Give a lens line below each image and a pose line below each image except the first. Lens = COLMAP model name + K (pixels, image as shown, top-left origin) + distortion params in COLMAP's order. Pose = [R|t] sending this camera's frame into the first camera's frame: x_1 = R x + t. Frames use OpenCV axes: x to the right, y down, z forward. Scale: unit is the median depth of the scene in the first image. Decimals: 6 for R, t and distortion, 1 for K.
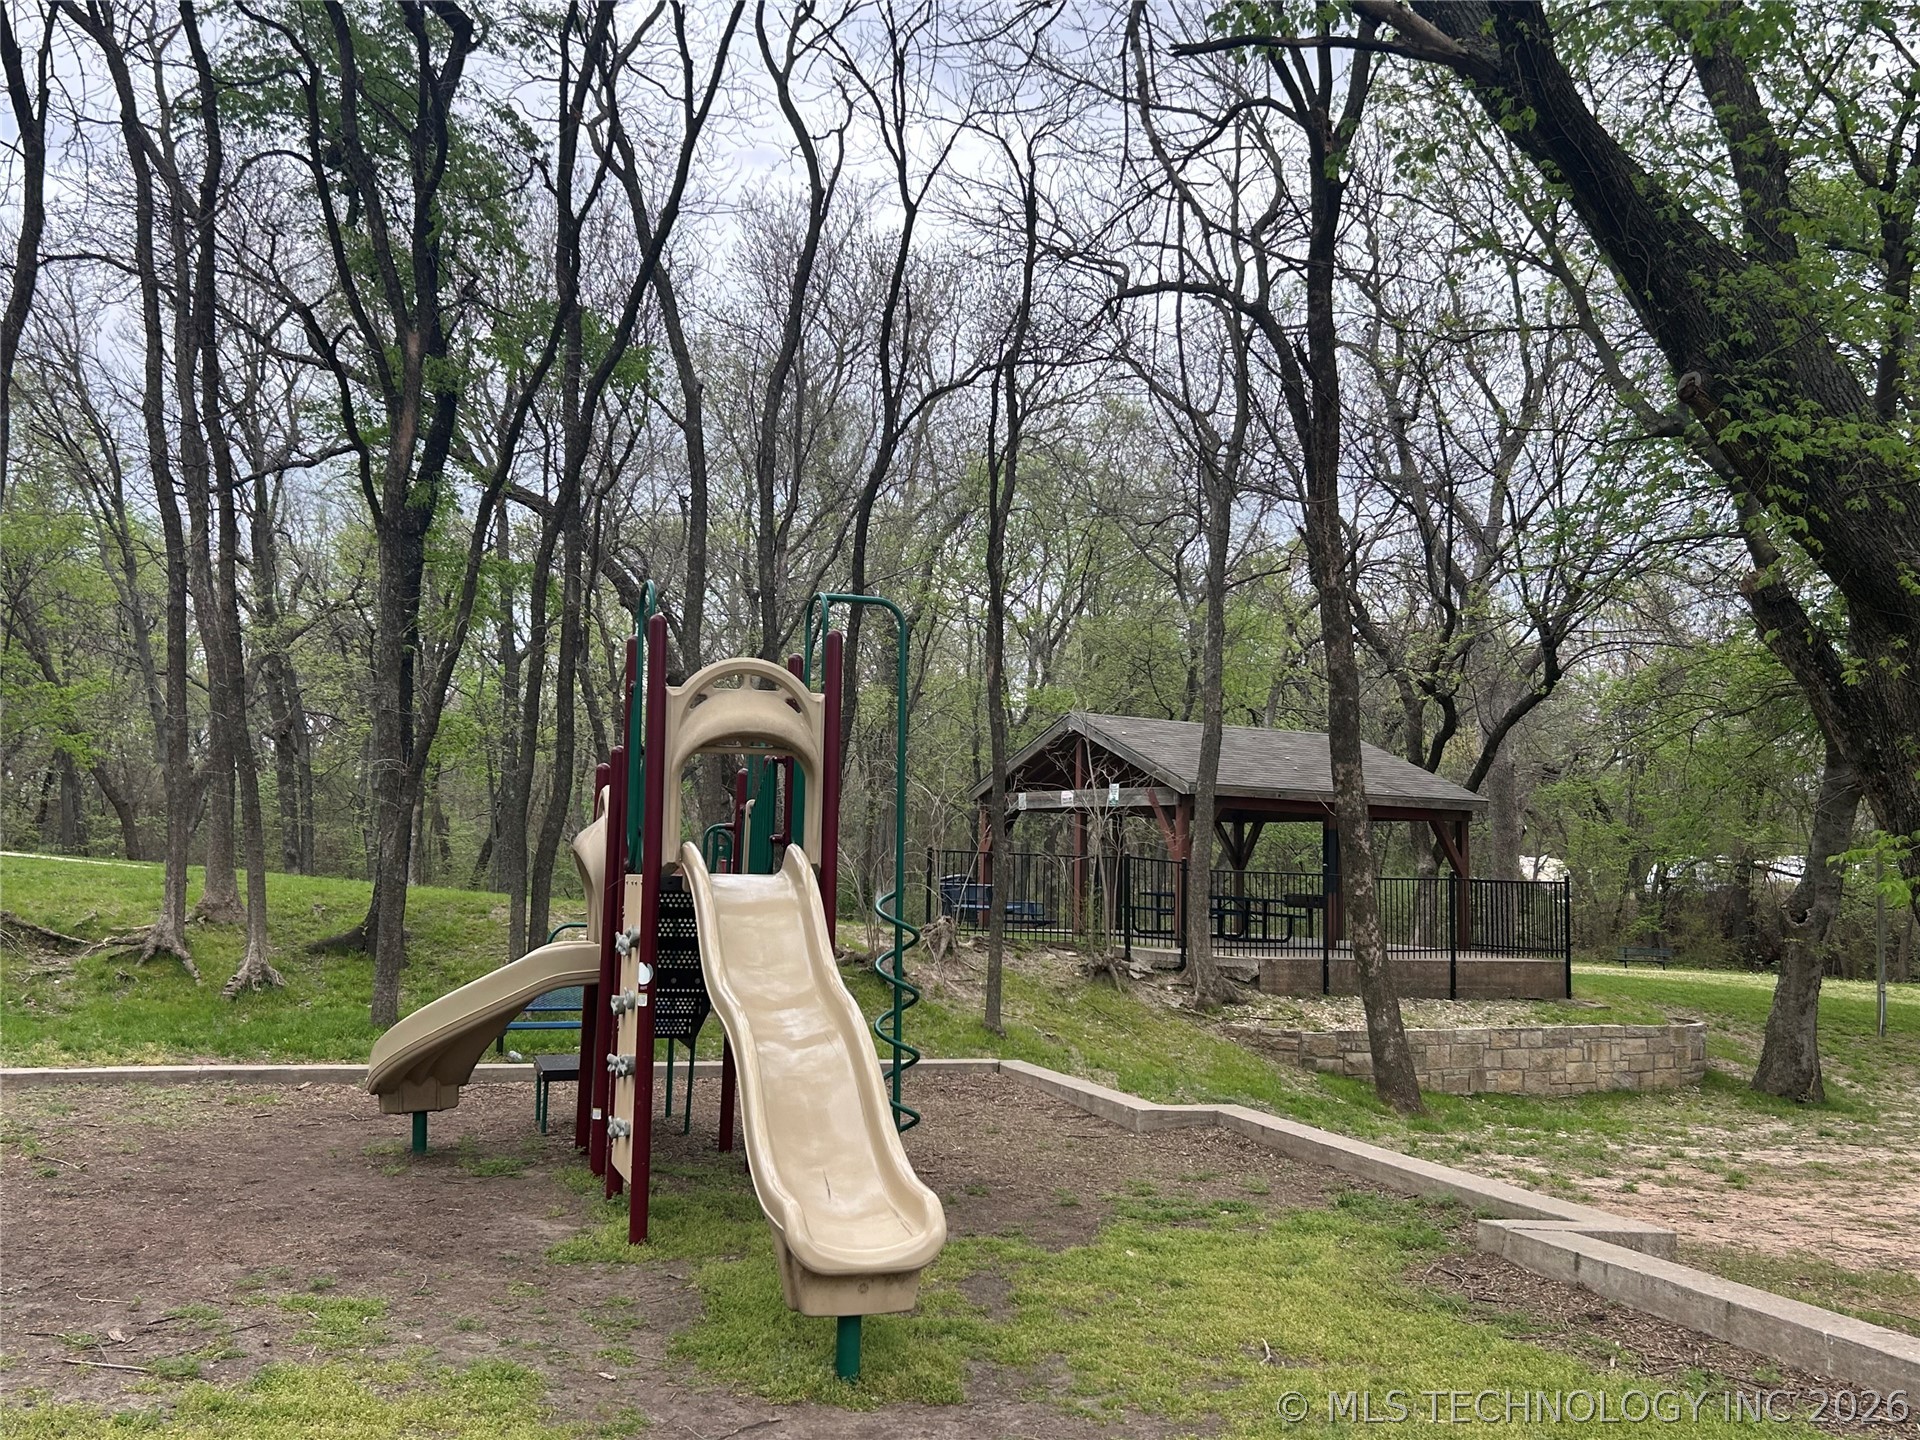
lens RADIAL K [[1719.5, 0, 960.4], [0, 1719.5, 720.9], [0, 0, 1]] dist [0.052205, -0.001725]
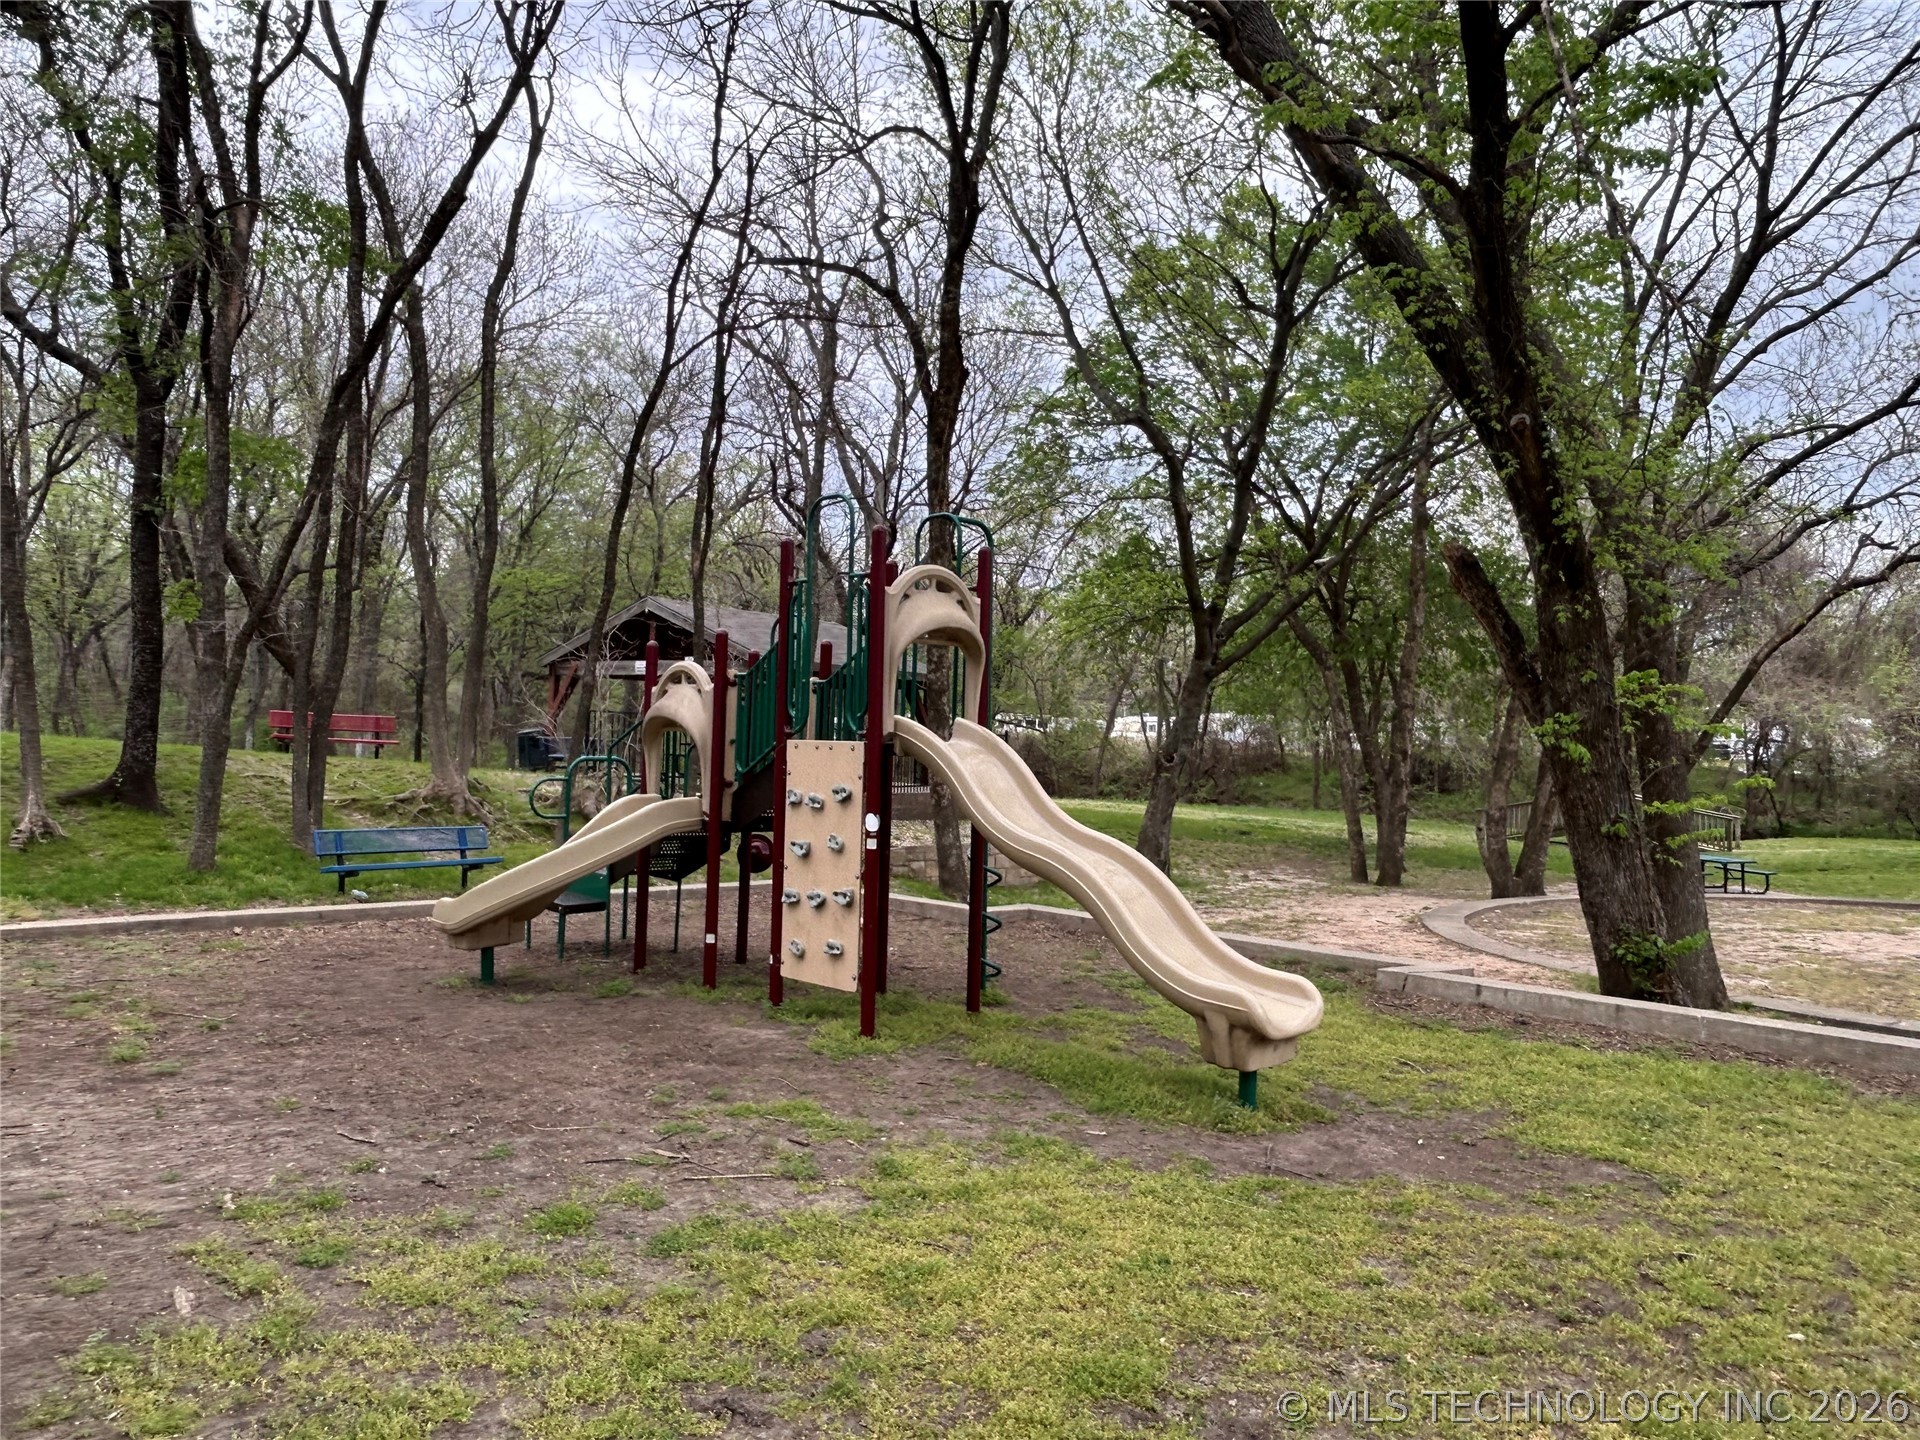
lens RADIAL K [[1353.3, 0, 960.3], [0, 1353.3, 721.0], [0, 0, 1]] dist [-0.004715, -0.000587]
pose [[0.897431, 0.005972, 0.441114, -0.382141], [-0.044616, 0.996010, 0.077286, -0.000947], [-0.438893, -0.089040, 0.894117, 0.088120]]
